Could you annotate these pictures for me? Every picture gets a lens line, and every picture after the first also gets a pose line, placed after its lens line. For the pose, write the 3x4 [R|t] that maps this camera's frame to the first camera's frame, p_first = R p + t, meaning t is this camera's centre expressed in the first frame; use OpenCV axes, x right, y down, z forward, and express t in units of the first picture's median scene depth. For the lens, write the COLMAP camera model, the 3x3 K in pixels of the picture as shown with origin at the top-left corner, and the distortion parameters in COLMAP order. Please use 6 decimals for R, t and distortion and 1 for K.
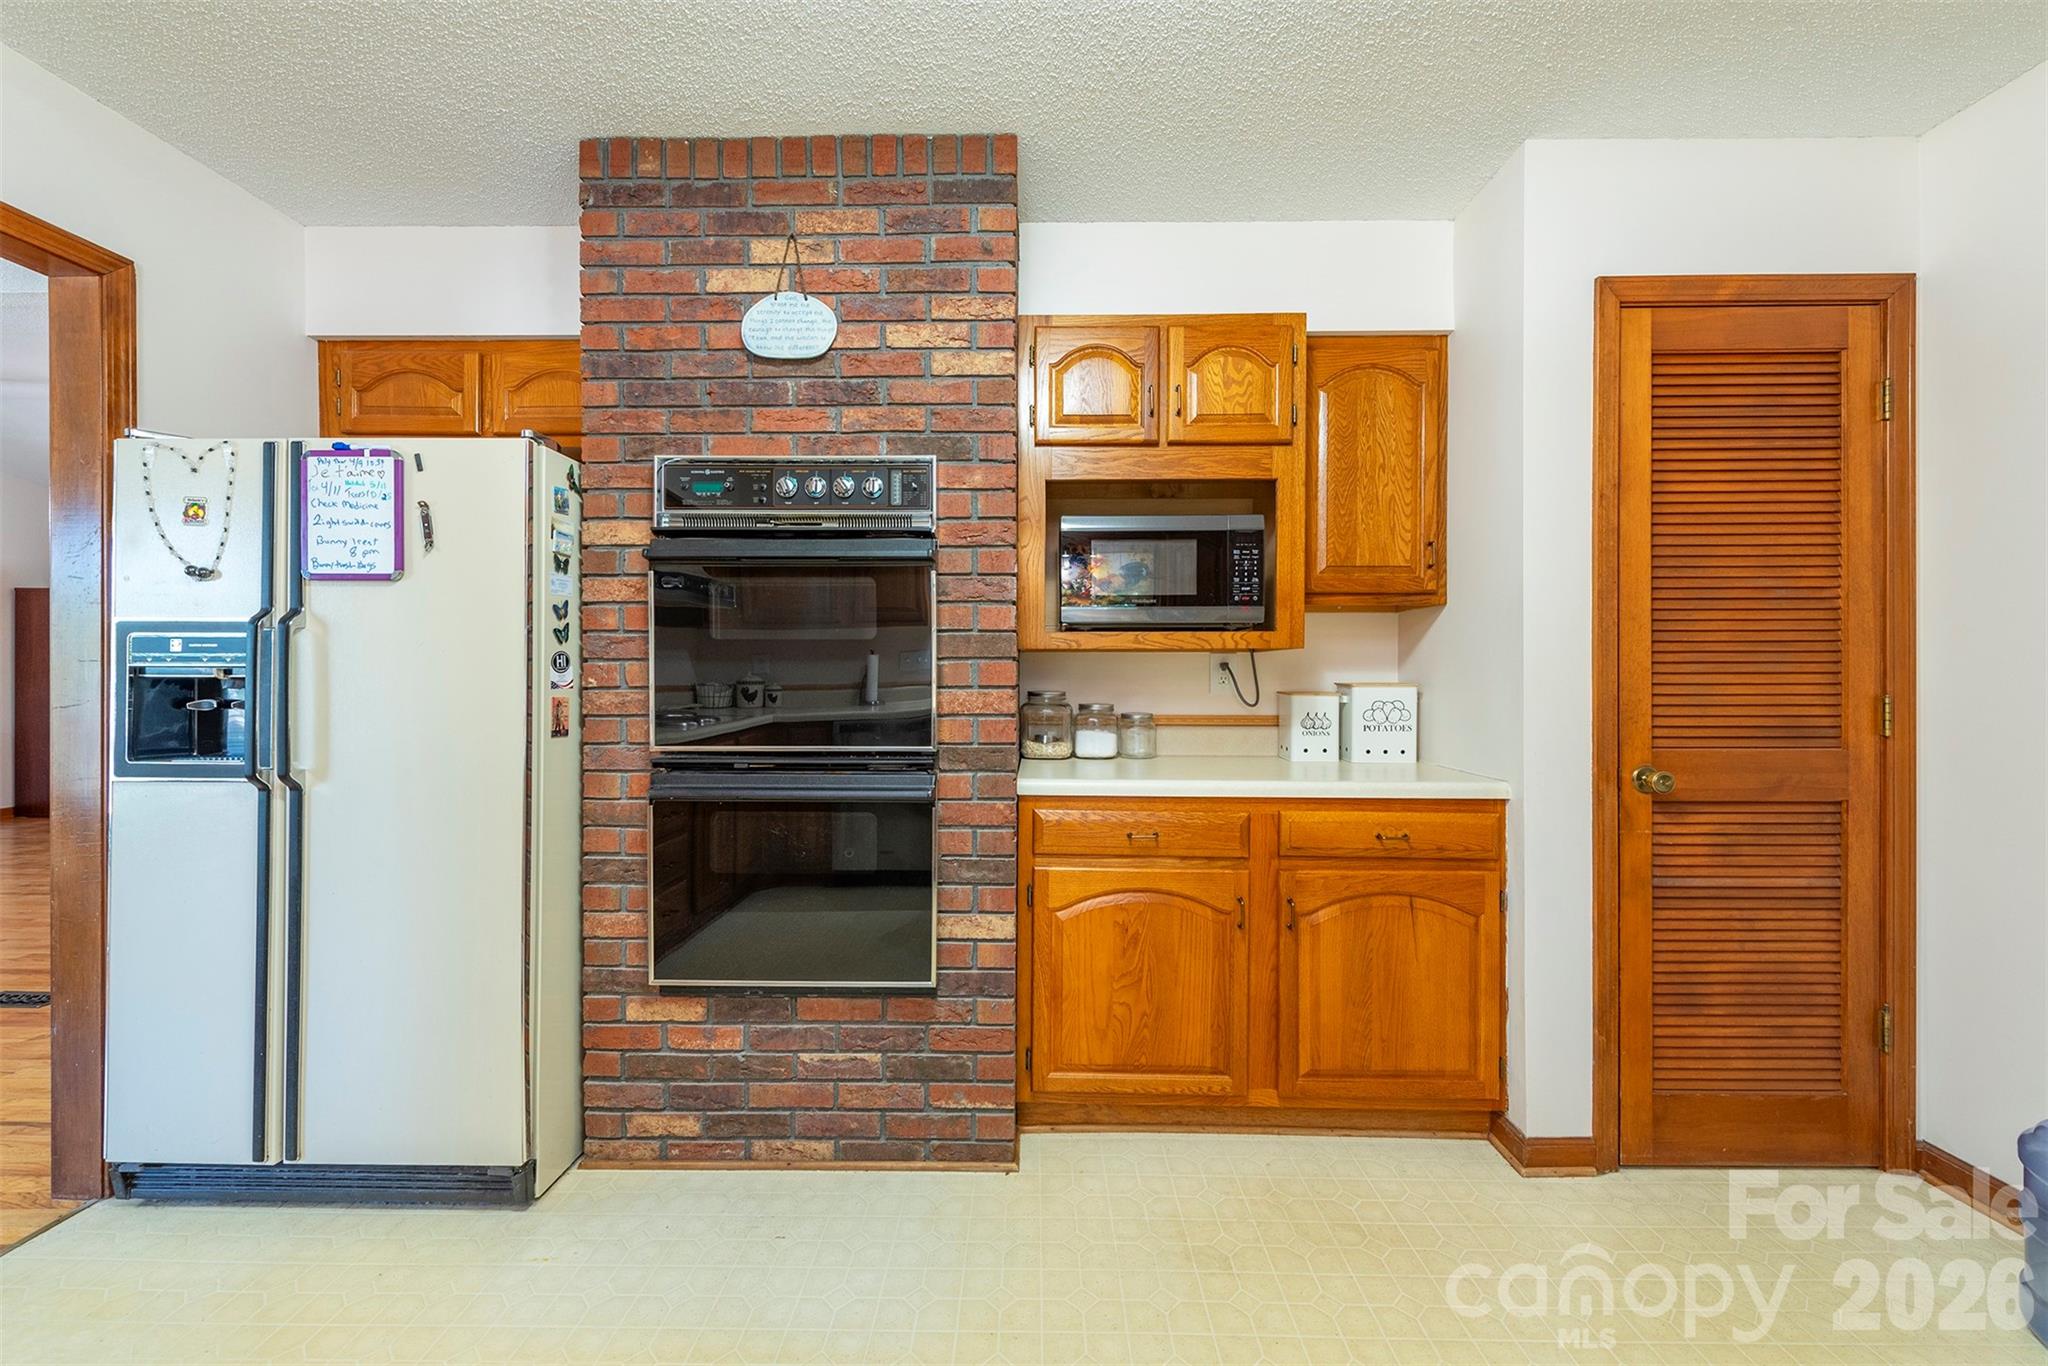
lens RADIAL K [[833.3, 0, 1031.4], [0, 833.3, 680.6], [0, 0, 1]] dist [0.009128, -0.005252]
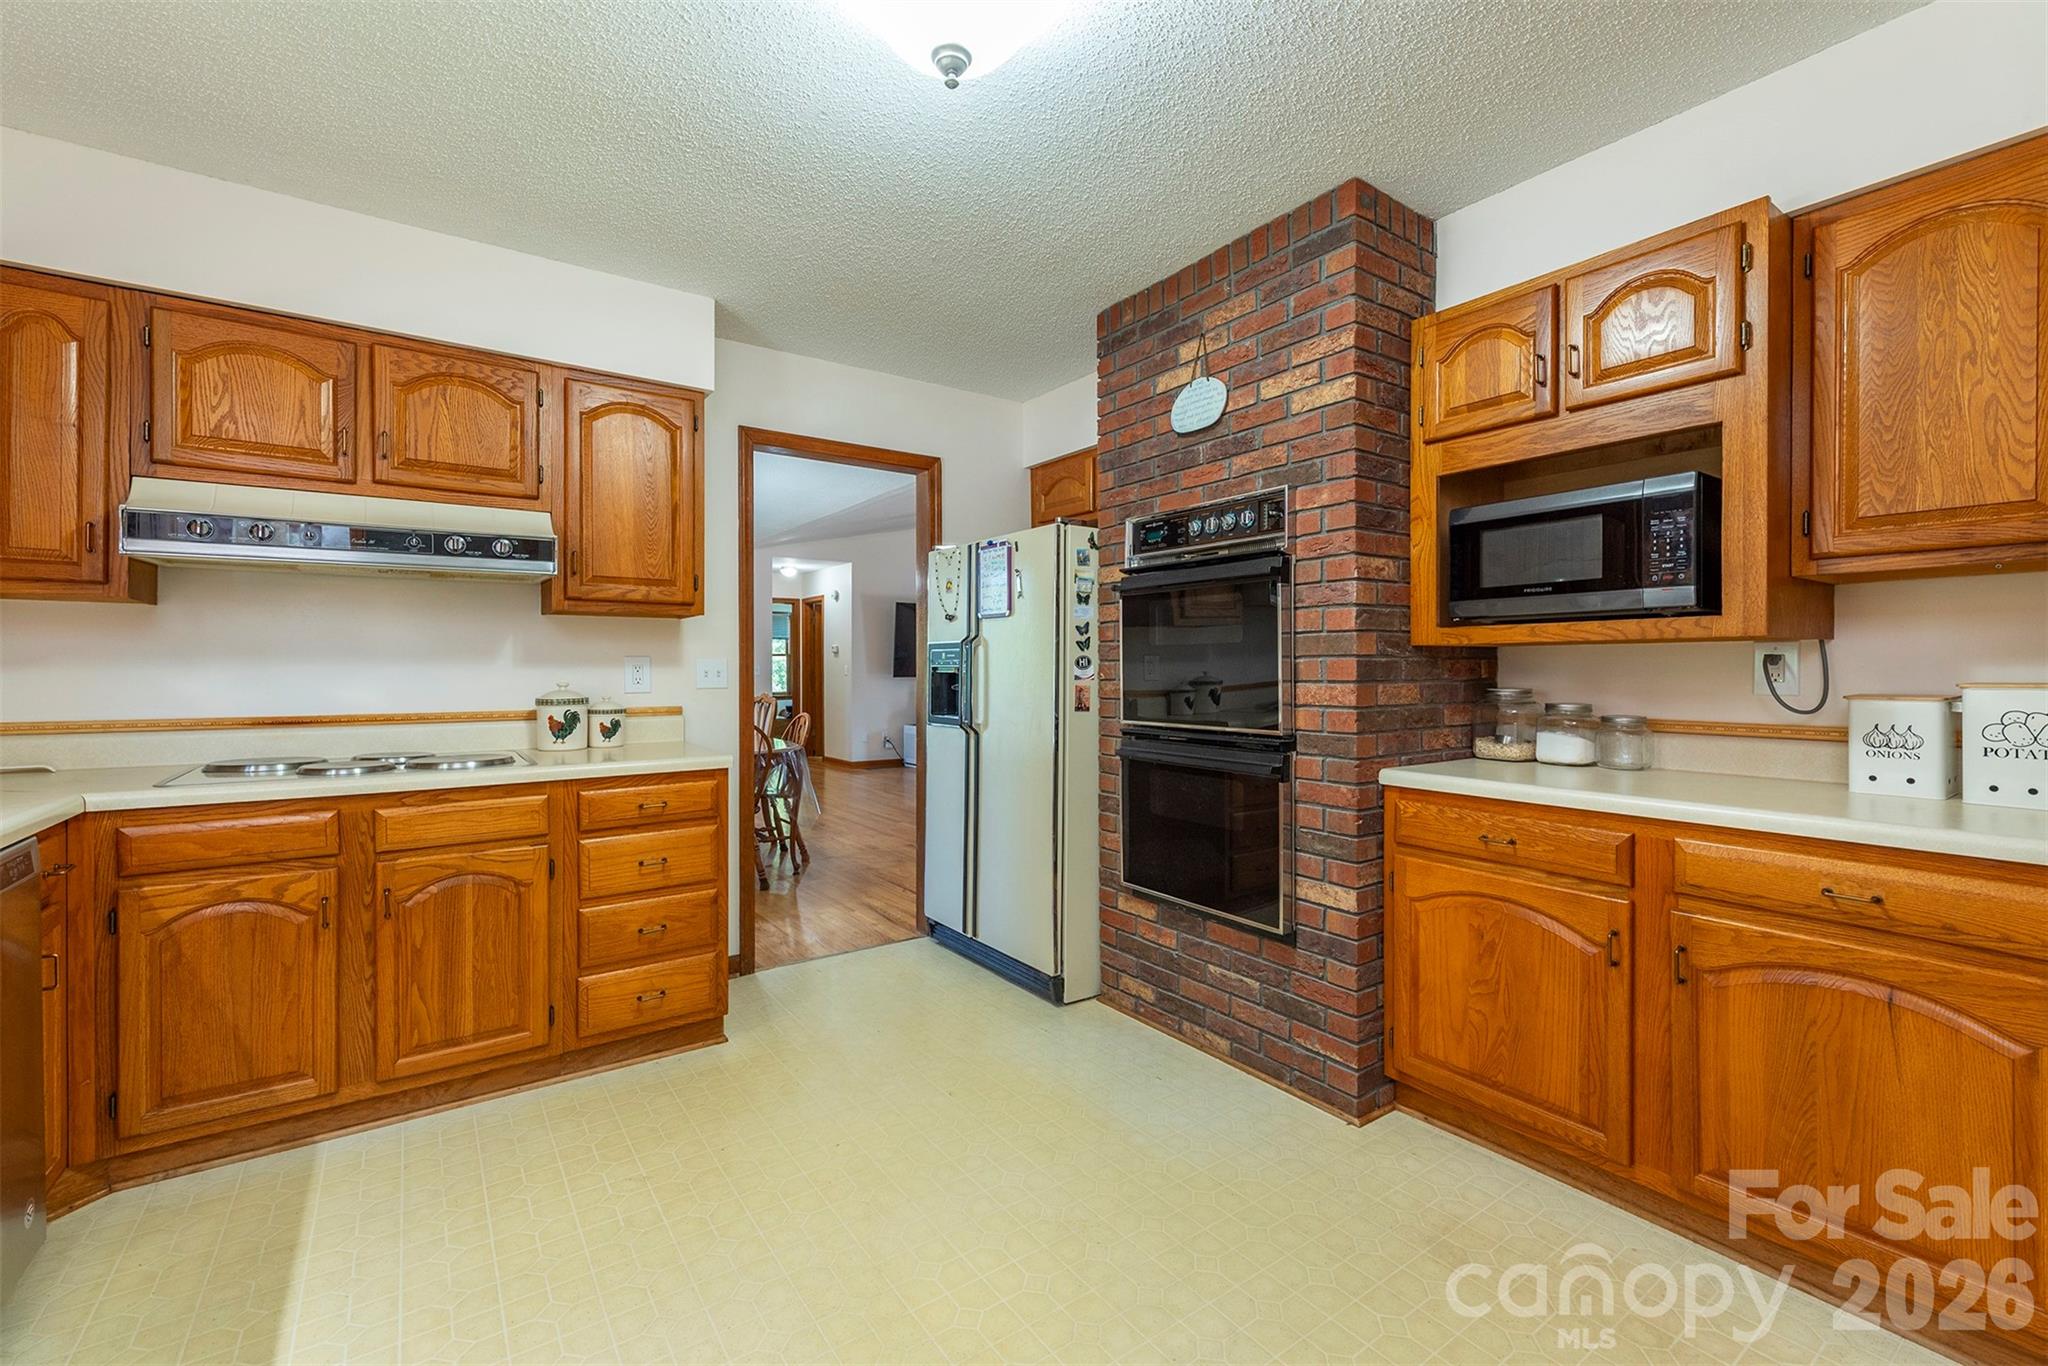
lens RADIAL K [[833.3, 0, 993.7], [0, 833.3, 678.8], [0, 0, 1]] dist [0.009128, -0.005252]
pose [[0.578796, 0.007150, -0.815441, 0.583105], [-0.005491, 0.999973, 0.004871, 0.000807], [0.815454, 0.001658, 0.578819, -0.018120]]
